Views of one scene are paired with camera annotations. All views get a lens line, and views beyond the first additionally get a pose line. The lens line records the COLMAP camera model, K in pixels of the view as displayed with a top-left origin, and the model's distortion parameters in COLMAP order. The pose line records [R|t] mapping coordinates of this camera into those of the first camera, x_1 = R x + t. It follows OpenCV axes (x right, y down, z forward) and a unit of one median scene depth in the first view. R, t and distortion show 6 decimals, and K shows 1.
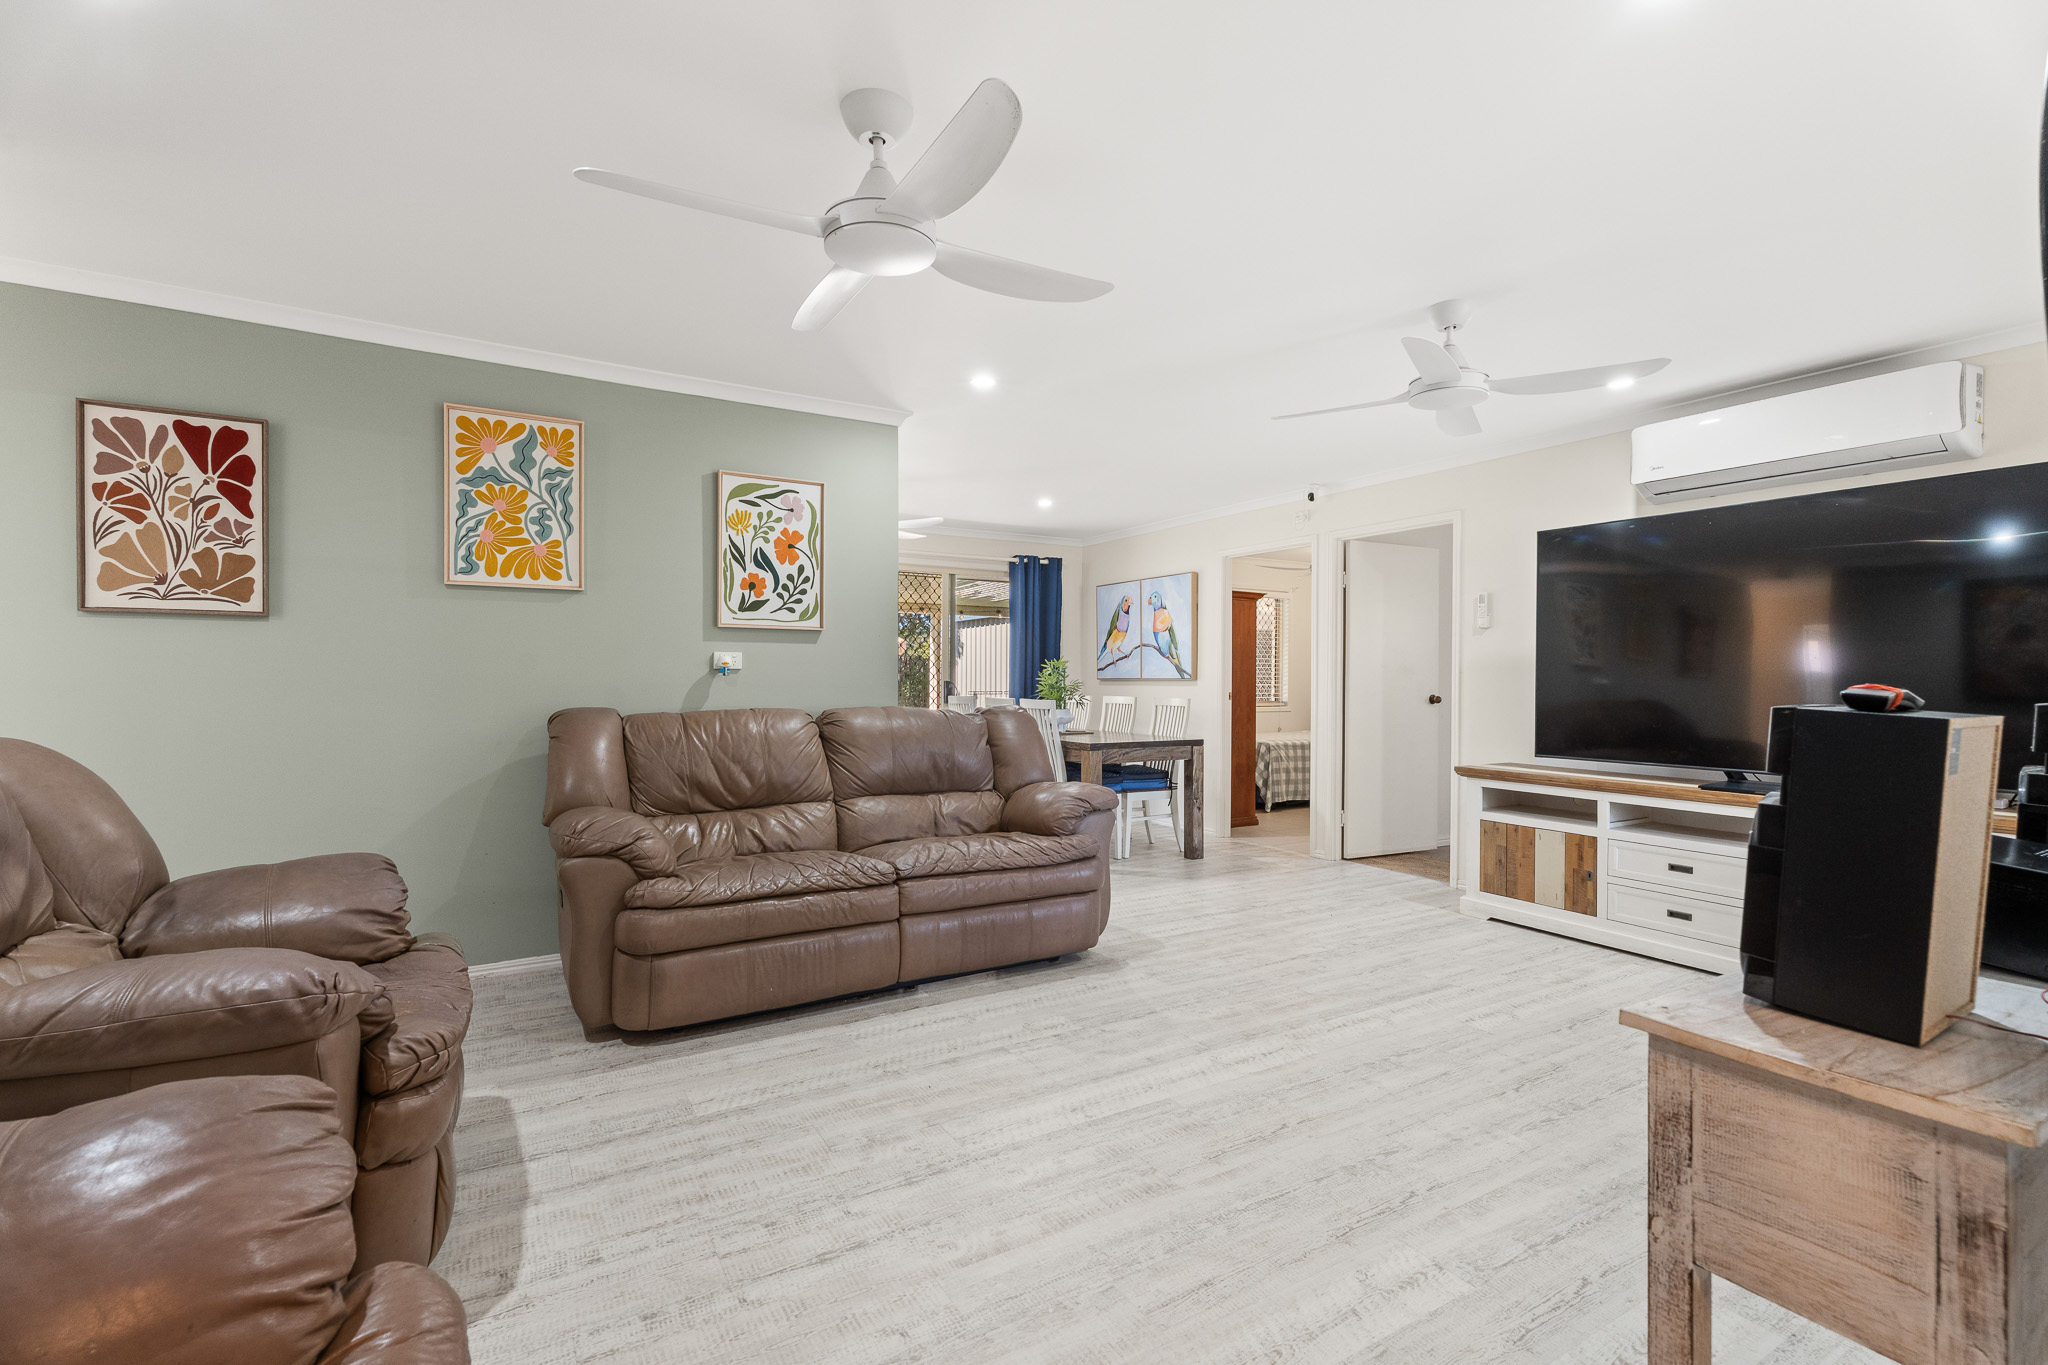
lens RADIAL K [[904.7, 0, 1018.1], [0, 904.7, 692.6], [0, 0, 1]] dist [-0.000697, 0.001062]
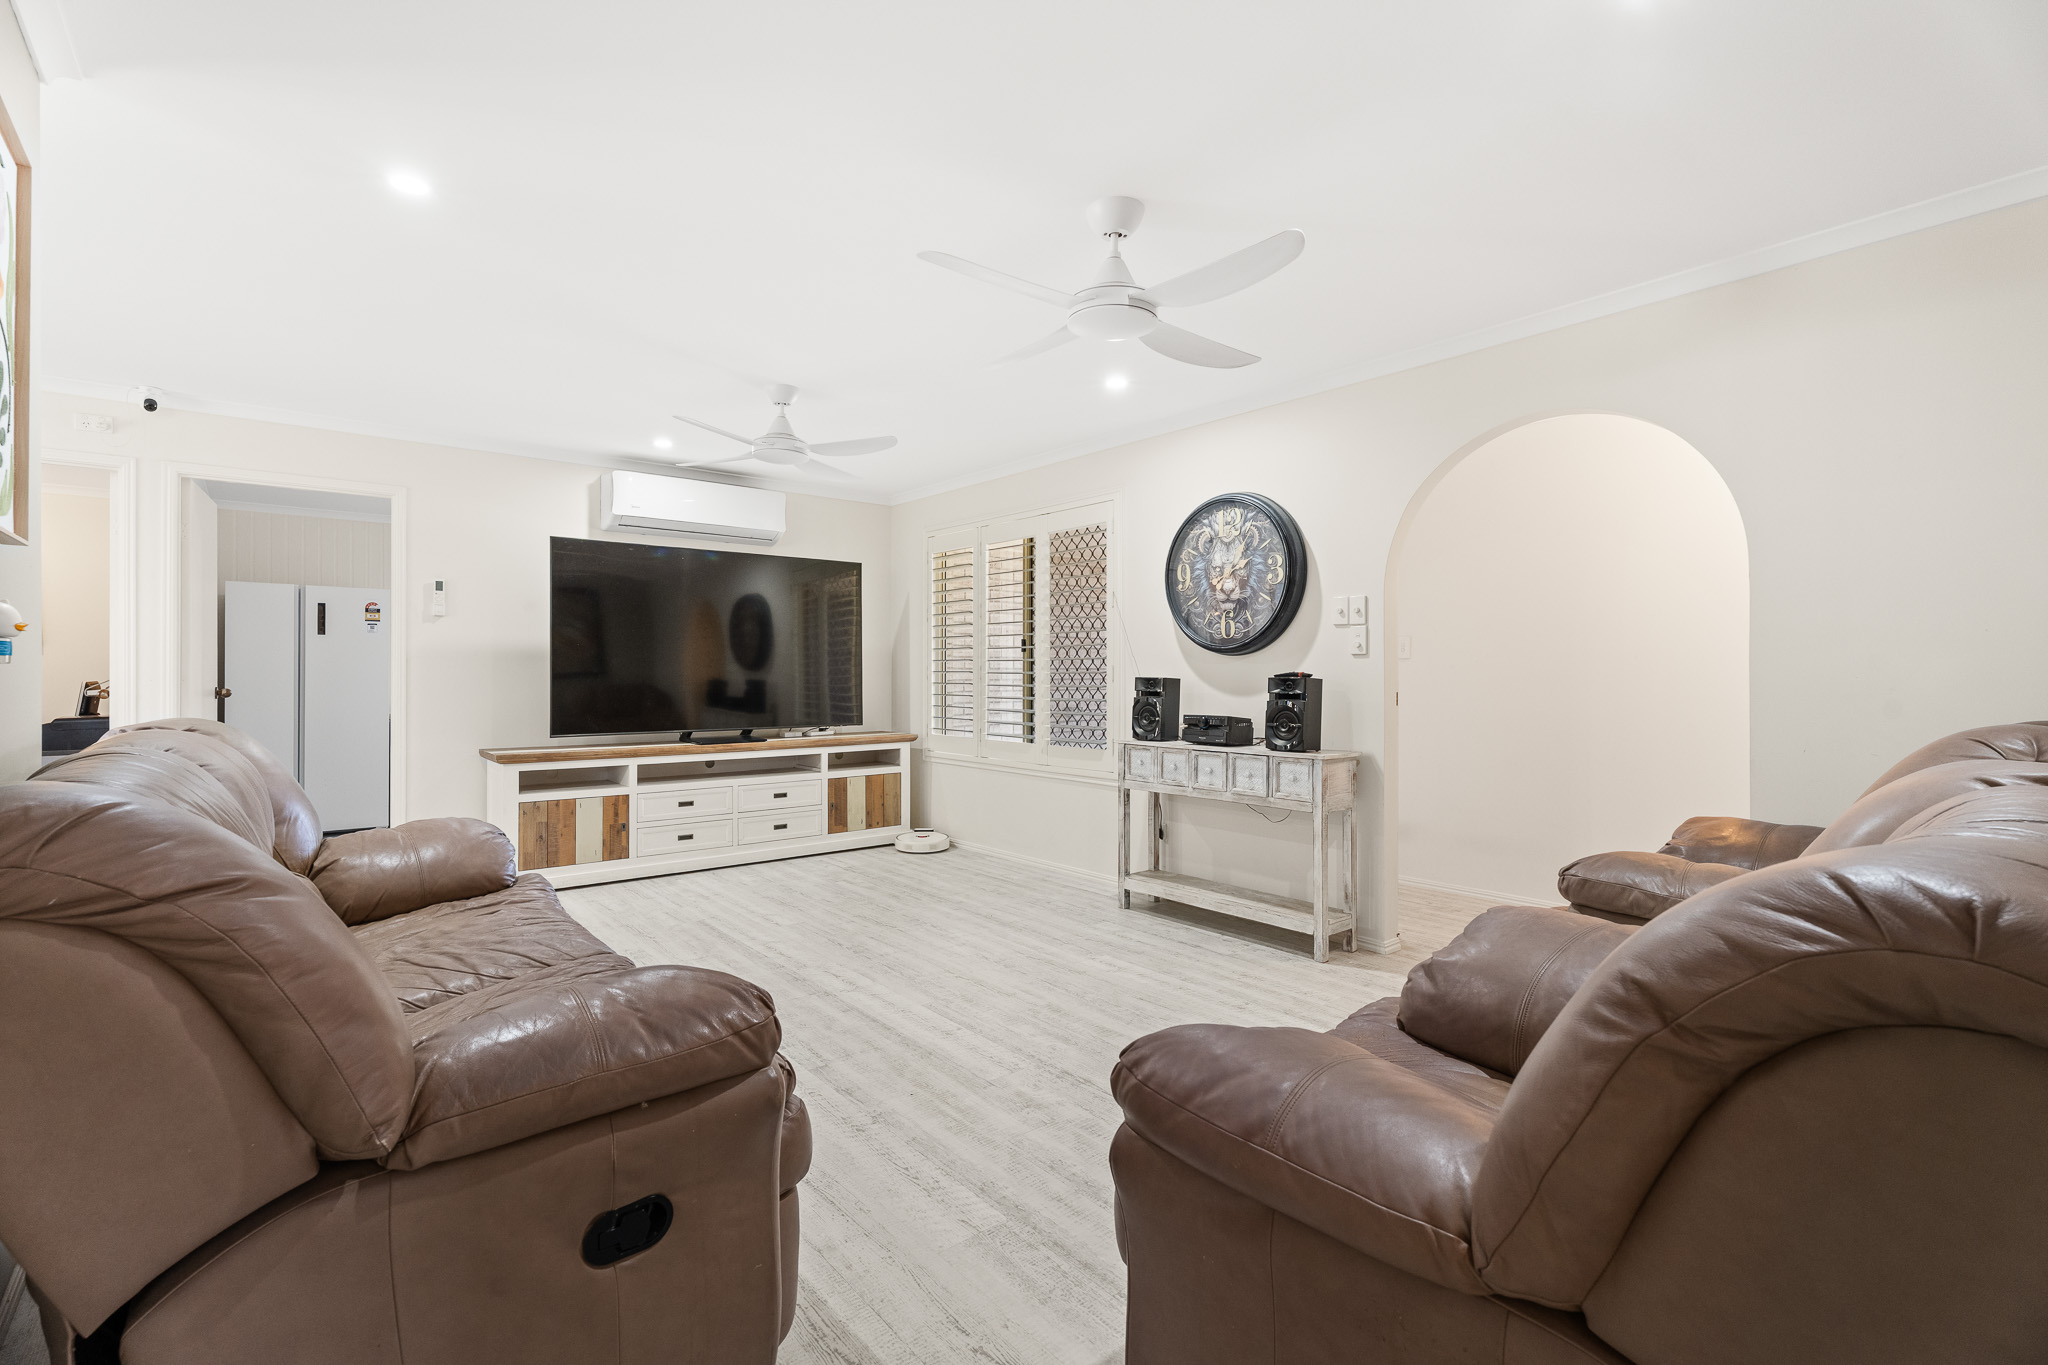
lens RADIAL K [[904.7, 0, 1019.2], [0, 904.7, 666.7], [0, 0, 1]] dist [-0.000697, 0.001062]
pose [[-0.154426, 0.000487, 0.988004, -0.768193], [0.010110, 0.999948, 0.001087, -0.014818], [-0.987953, 0.010156, -0.154423, 0.740766]]
